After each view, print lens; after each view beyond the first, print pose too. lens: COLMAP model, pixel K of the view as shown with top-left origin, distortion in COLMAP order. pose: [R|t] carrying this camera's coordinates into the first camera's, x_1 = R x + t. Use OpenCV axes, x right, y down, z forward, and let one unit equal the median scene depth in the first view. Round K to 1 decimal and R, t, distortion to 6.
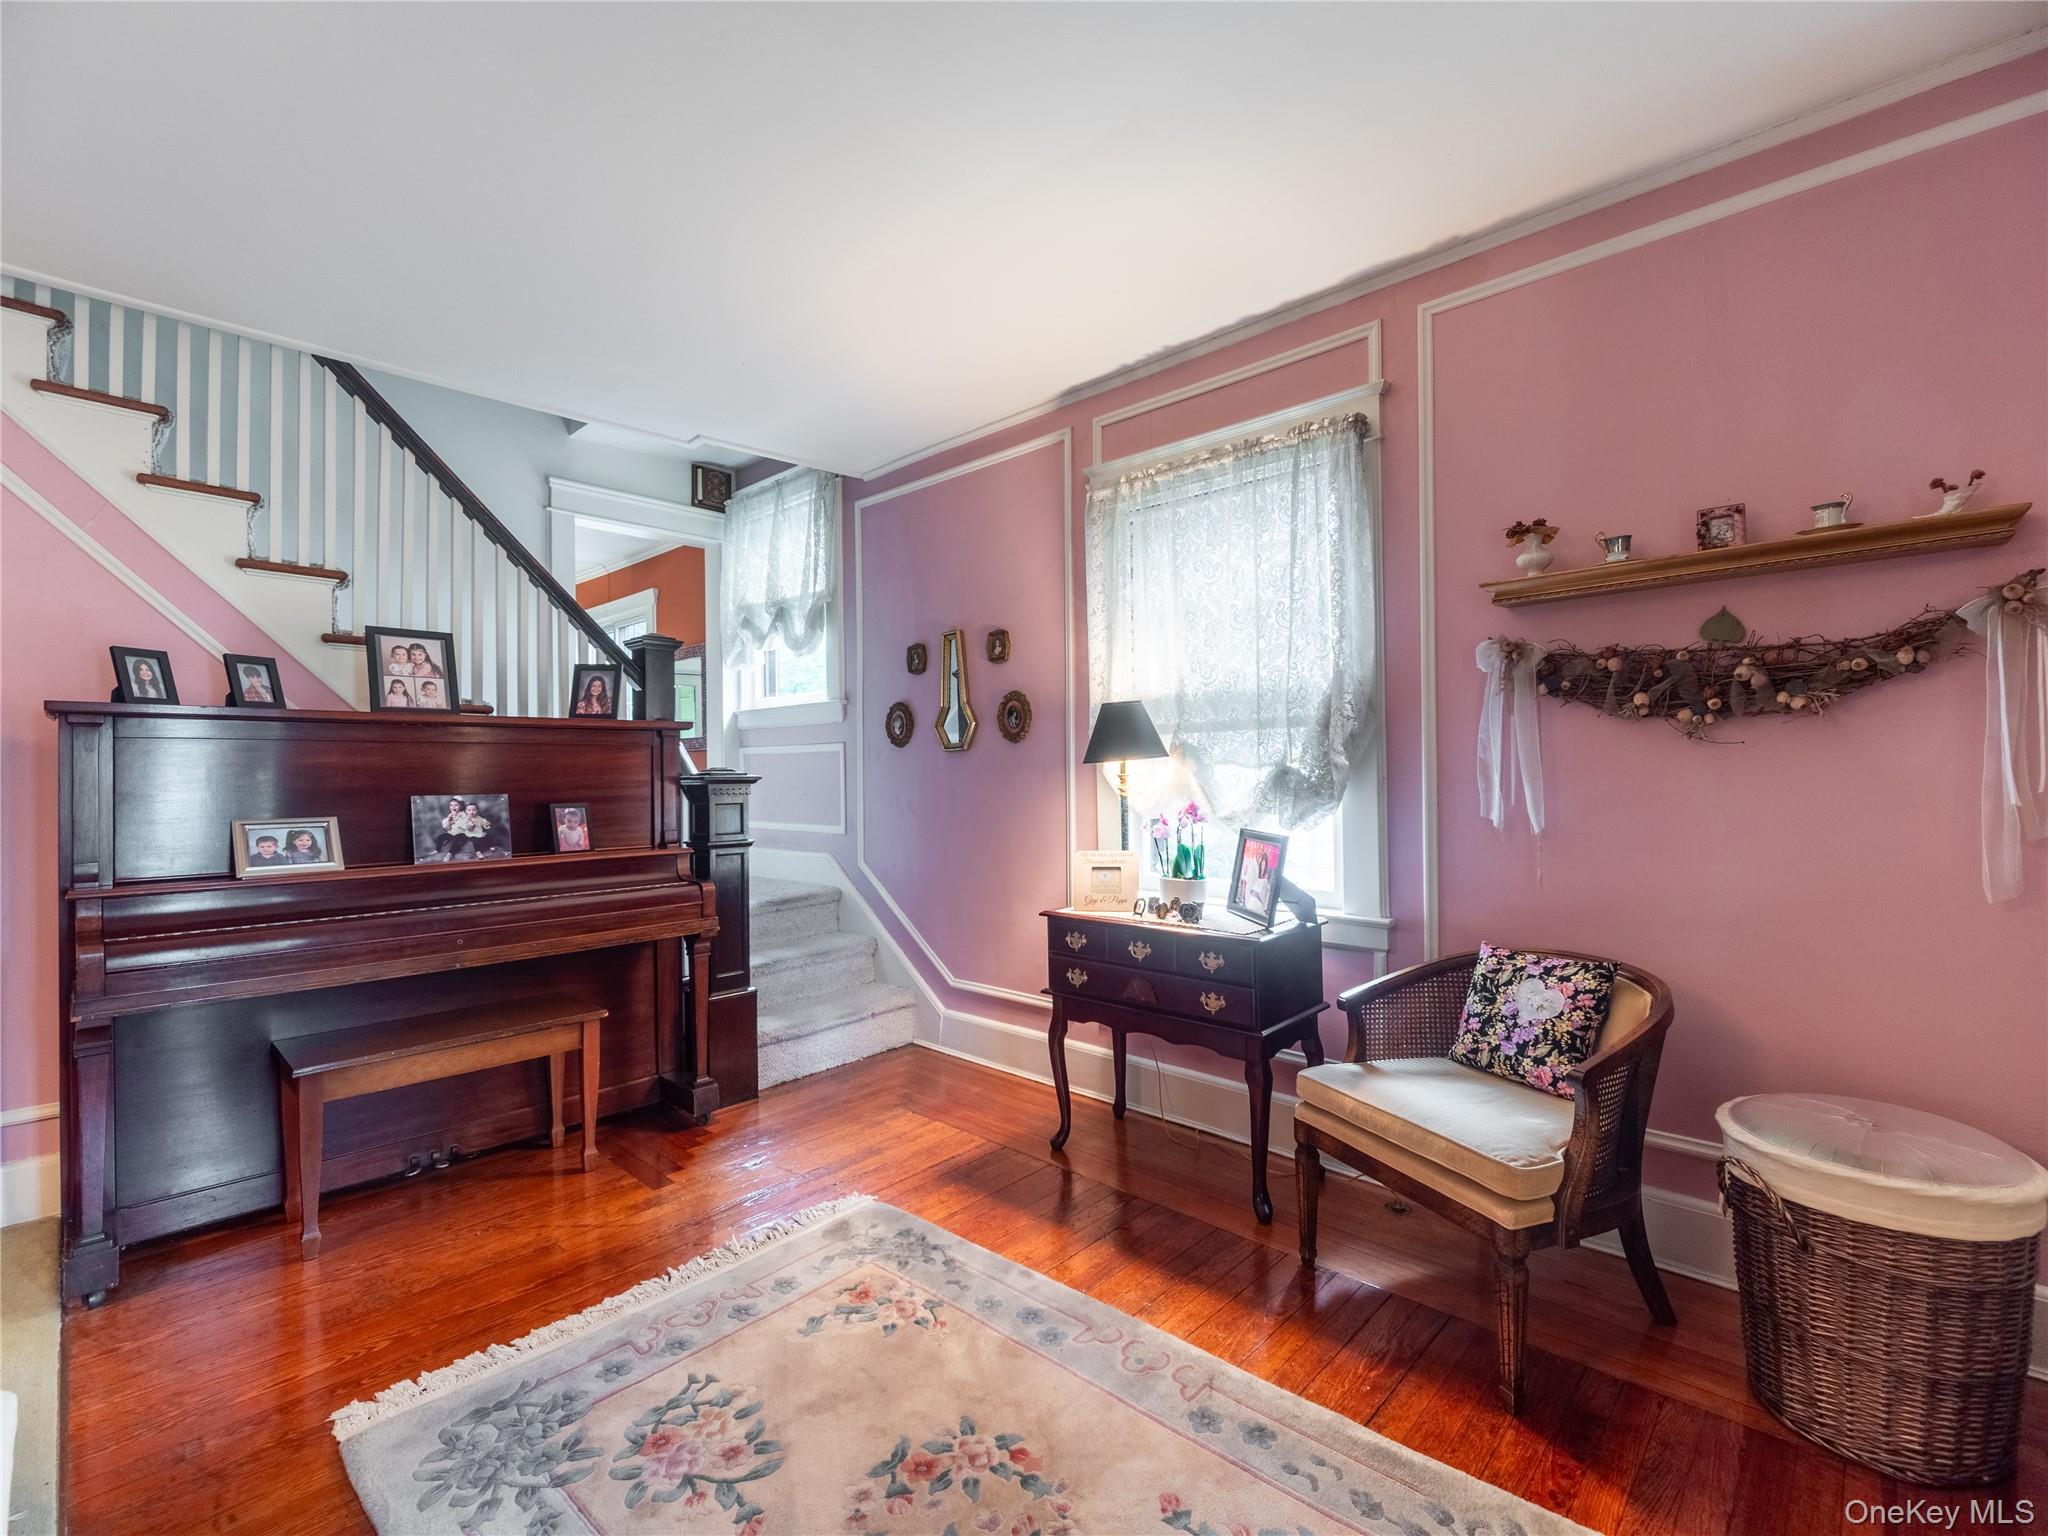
lens RADIAL K [[930.3, 0, 1025.8], [0, 930.3, 765.1], [0, 0, 1]] dist [-0.007047, -0.001855]
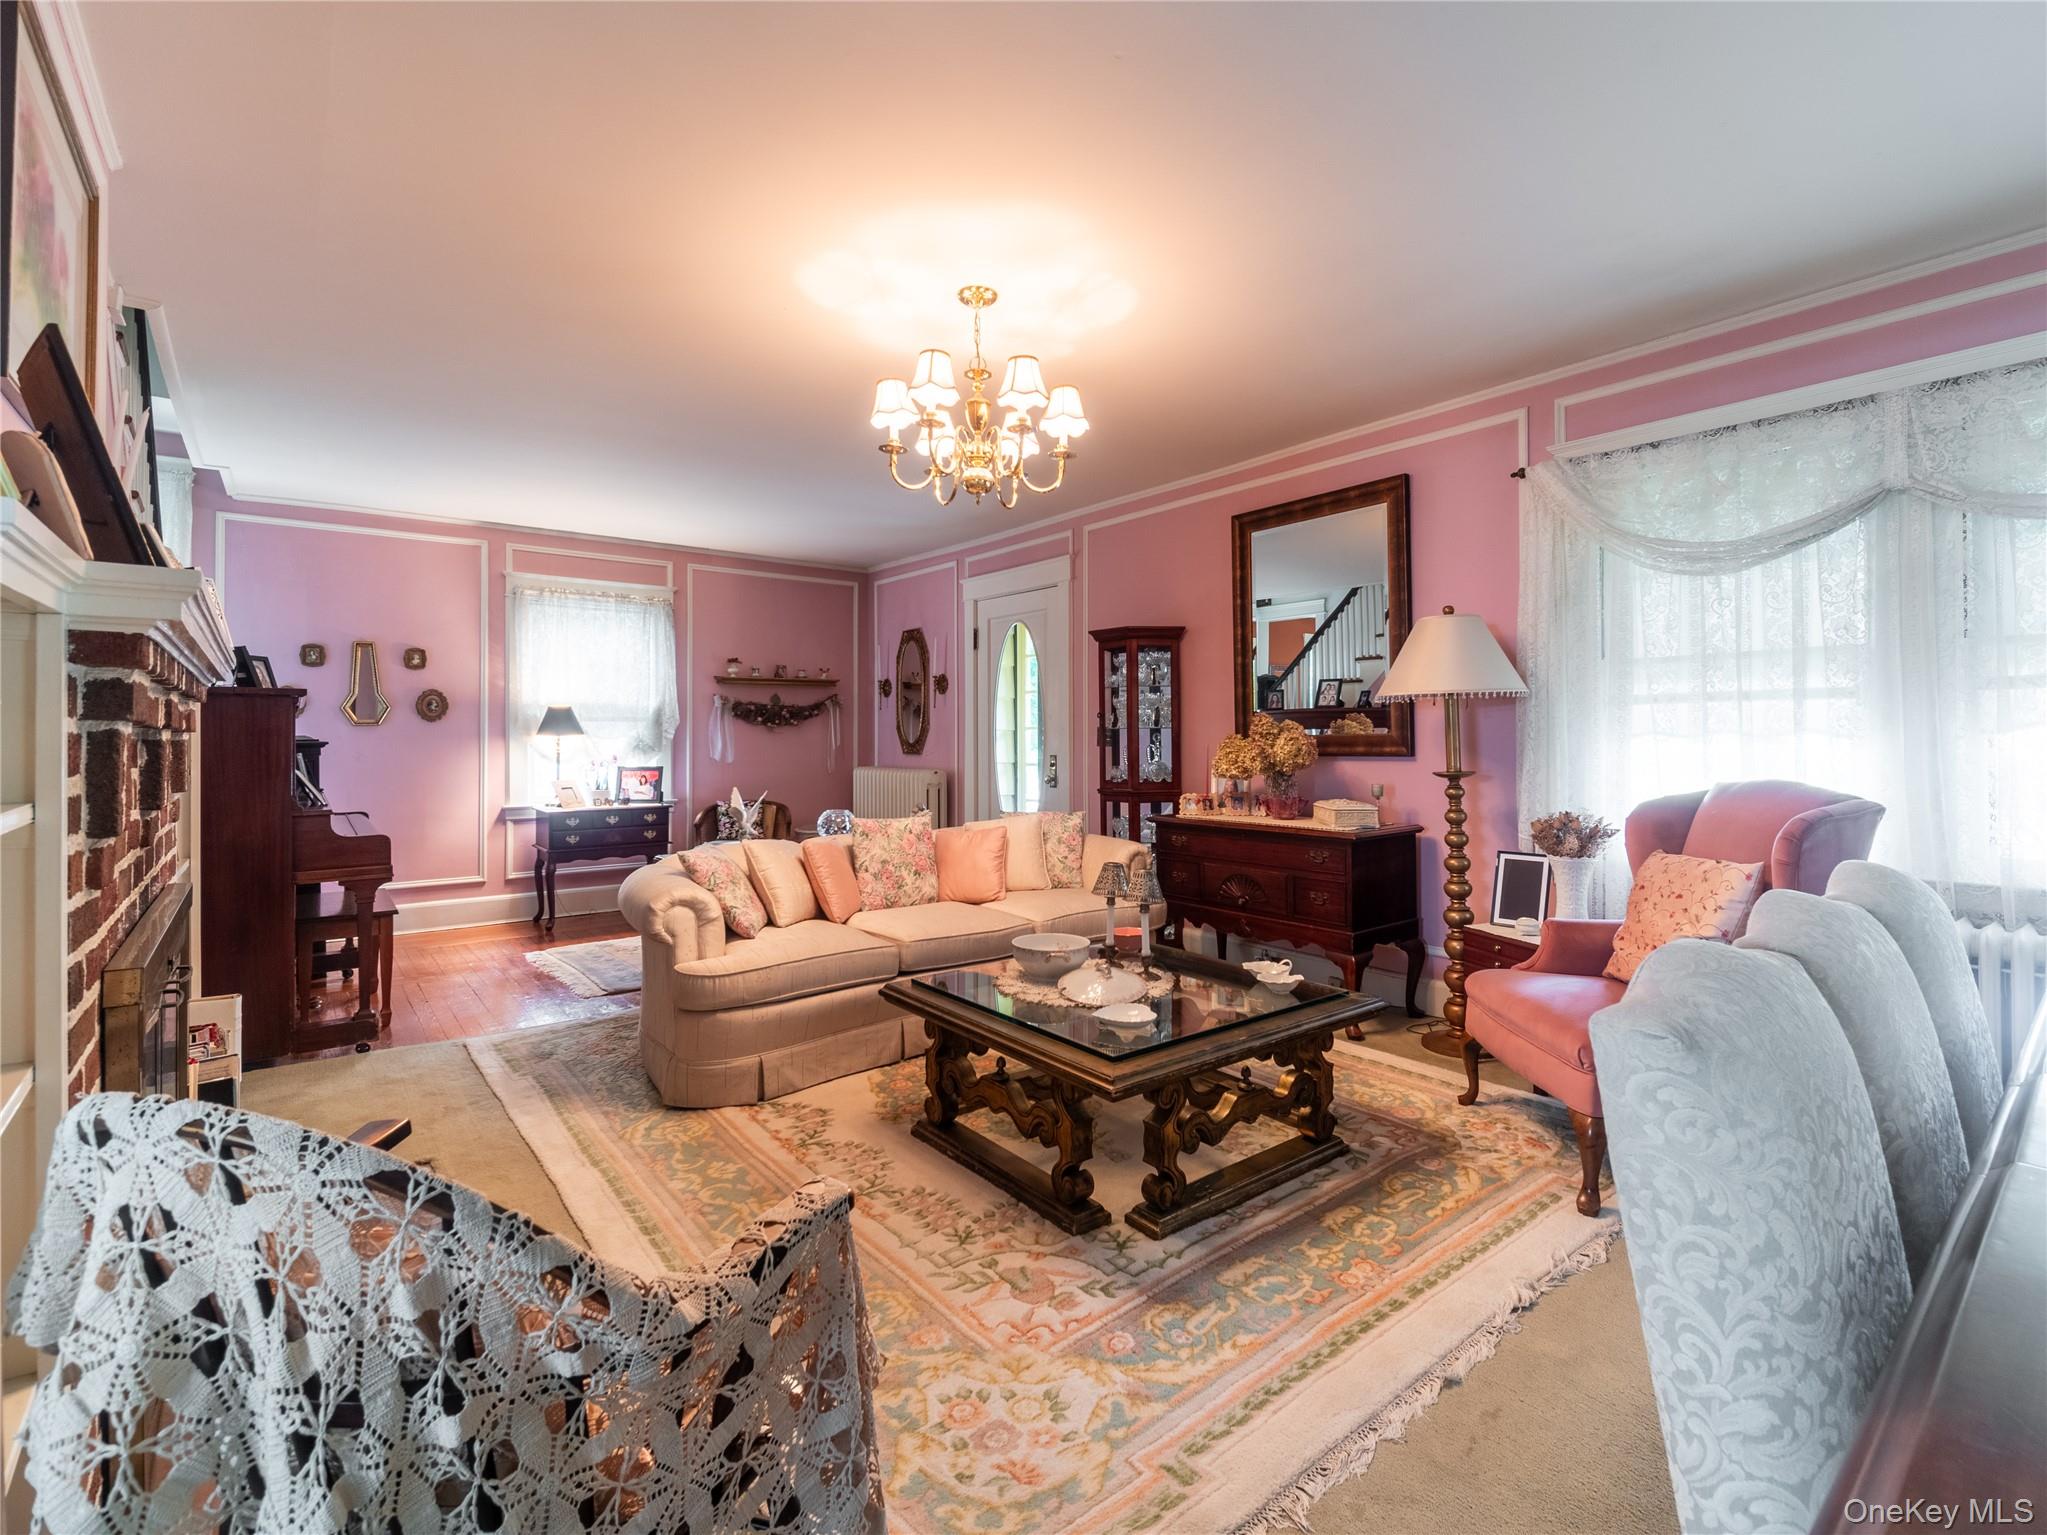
lens RADIAL K [[929.8, 0, 1024.9], [0, 929.8, 750.2], [0, 0, 1]] dist [-0.007047, -0.001855]
pose [[0.126066, -0.000954, 0.992021, -1.851988], [-0.003189, 0.999994, 0.001367, 0.023631], [-0.992017, -0.003336, 0.126062, -0.253226]]
